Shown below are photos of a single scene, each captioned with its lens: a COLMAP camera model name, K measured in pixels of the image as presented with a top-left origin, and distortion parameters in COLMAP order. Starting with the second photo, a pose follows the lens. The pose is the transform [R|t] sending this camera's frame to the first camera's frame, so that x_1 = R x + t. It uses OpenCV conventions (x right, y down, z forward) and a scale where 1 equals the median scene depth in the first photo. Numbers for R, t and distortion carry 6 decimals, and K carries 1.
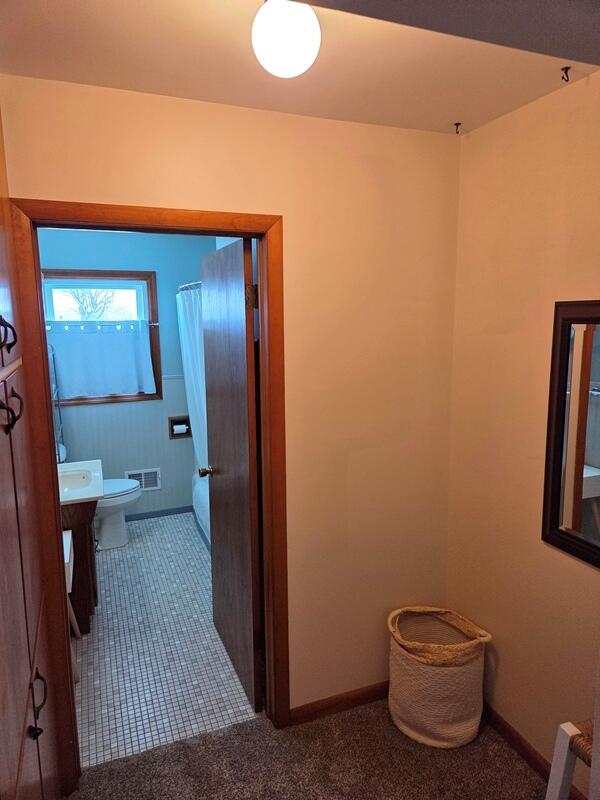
lens RADIAL K [[540.7, 0, 300.8], [0, 540.7, 395.4], [0, 0, 1]] dist [0.062419, -0.004159]
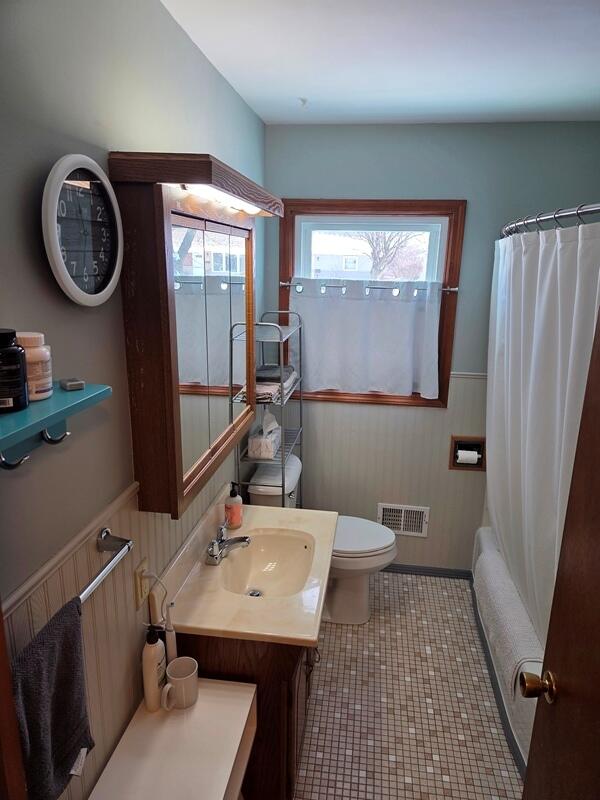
lens RADIAL K [[540.7, 0, 305.4], [0, 540.7, 398.3], [0, 0, 1]] dist [0.062419, -0.004159]
pose [[0.874179, 0.152651, -0.460986, -0.109039], [-0.105036, 0.986273, 0.127411, -0.069305], [0.474108, -0.062960, 0.878213, 0.366671]]
